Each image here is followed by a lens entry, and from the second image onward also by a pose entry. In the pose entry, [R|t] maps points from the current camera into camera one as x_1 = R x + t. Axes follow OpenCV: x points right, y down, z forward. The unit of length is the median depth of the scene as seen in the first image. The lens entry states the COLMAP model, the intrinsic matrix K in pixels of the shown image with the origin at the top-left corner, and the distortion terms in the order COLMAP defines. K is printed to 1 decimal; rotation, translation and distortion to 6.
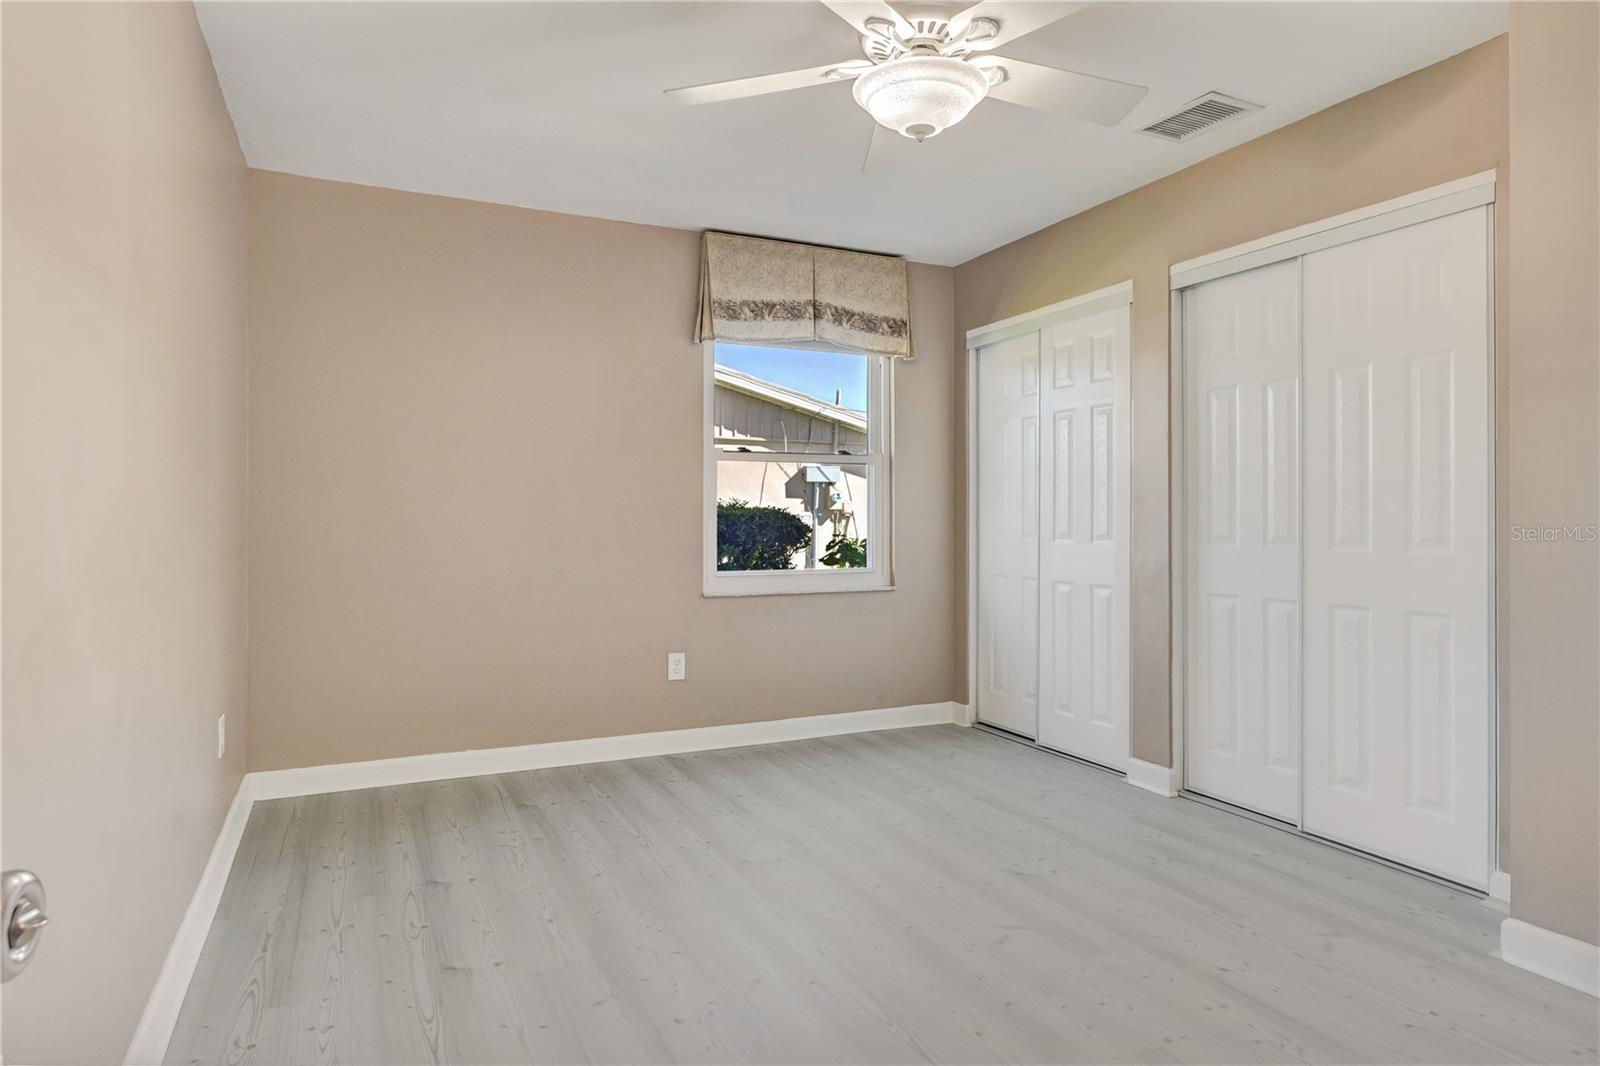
lens RADIAL K [[937.6, 0, 798.3], [0, 937.6, 520.7], [0, 0, 1]] dist [0.001525, 0.000635]
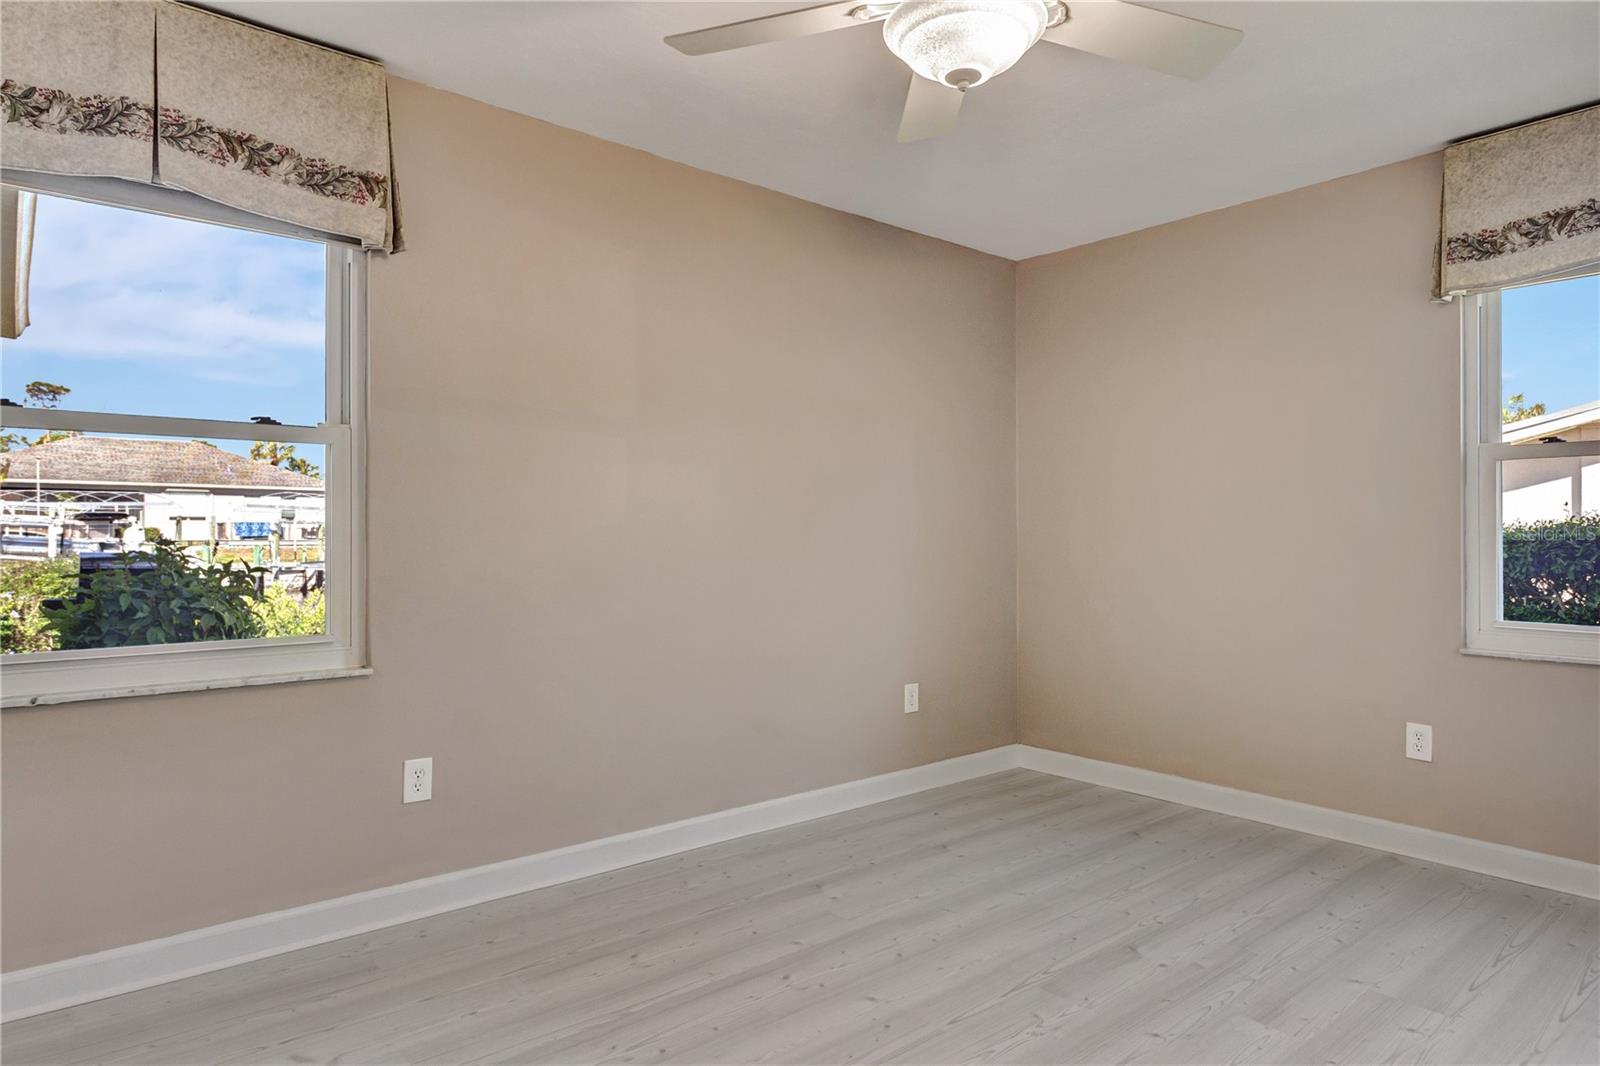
lens RADIAL K [[937.6, 0, 798.3], [0, 937.6, 520.7], [0, 0, 1]] dist [0.001525, 0.000635]
pose [[0.260705, -0.013068, -0.965330, 0.547990], [-0.003962, 0.999885, -0.014606, -0.008348], [0.965410, 0.007633, 0.260624, 0.386328]]
